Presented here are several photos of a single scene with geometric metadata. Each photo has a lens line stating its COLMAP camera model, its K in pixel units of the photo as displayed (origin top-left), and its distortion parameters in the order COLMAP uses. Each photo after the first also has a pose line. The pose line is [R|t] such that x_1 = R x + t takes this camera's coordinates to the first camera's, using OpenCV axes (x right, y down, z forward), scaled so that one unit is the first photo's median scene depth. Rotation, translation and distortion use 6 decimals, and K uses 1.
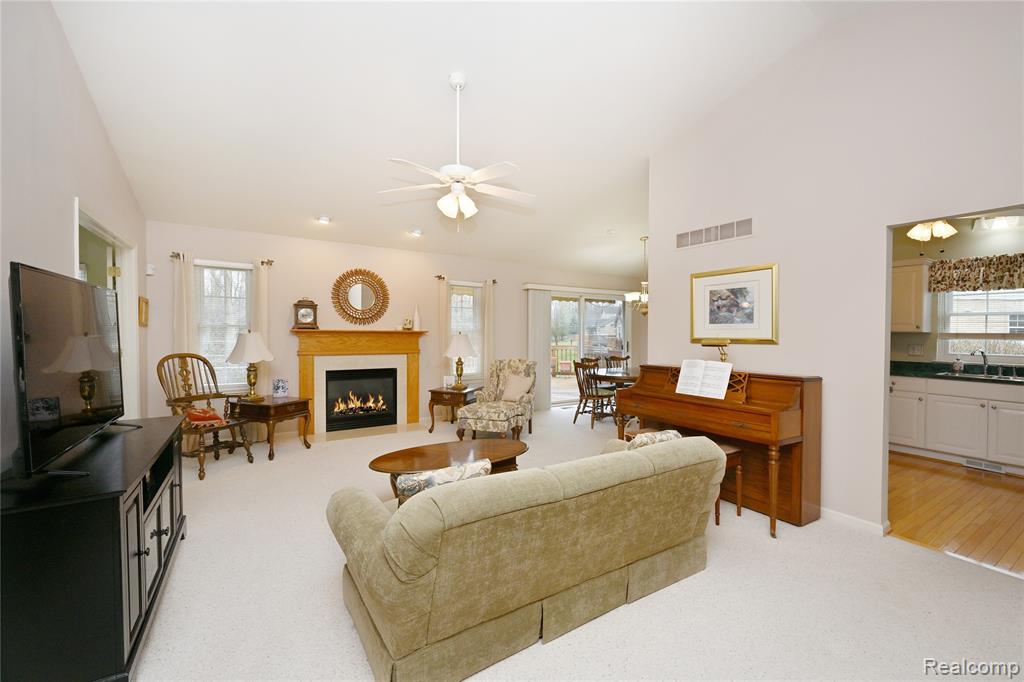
lens RADIAL K [[425.7, 0, 532.0], [0, 425.7, 335.4], [0, 0, 1]] dist [-0.000207, 0.000031]
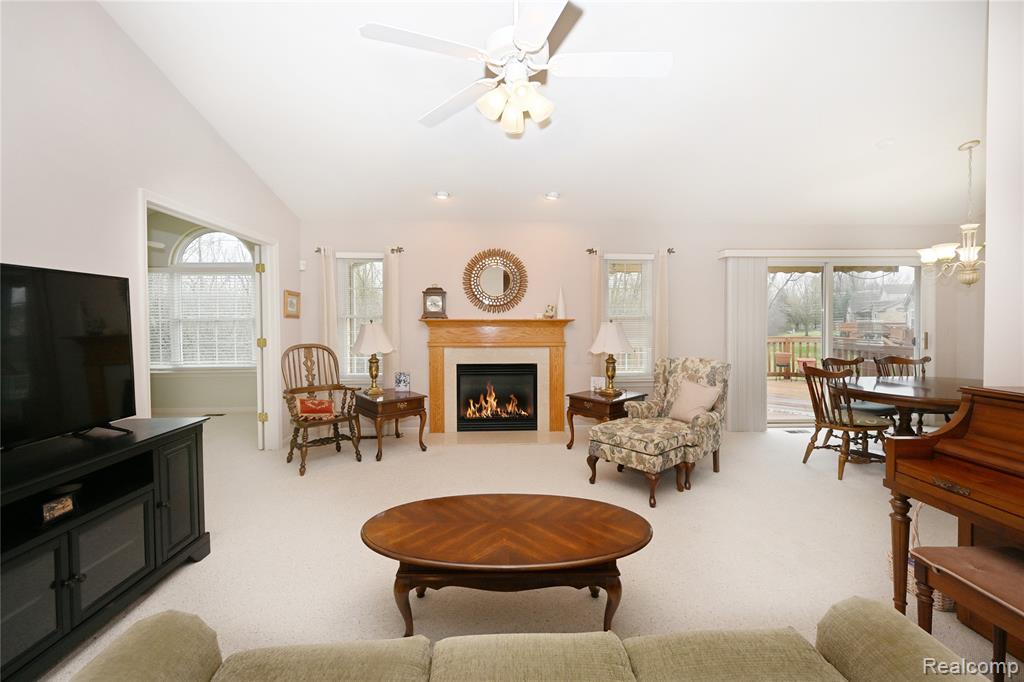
lens RADIAL K [[403.0, 0, 506.9], [0, 403.0, 328.9], [0, 0, 1]] dist [0.000669, 0.000075]
pose [[0.832693, -0.001195, -0.553734, 0.076655], [0.007035, 0.999940, 0.008420, 0.001174], [0.553691, -0.010906, 0.832651, 0.321058]]
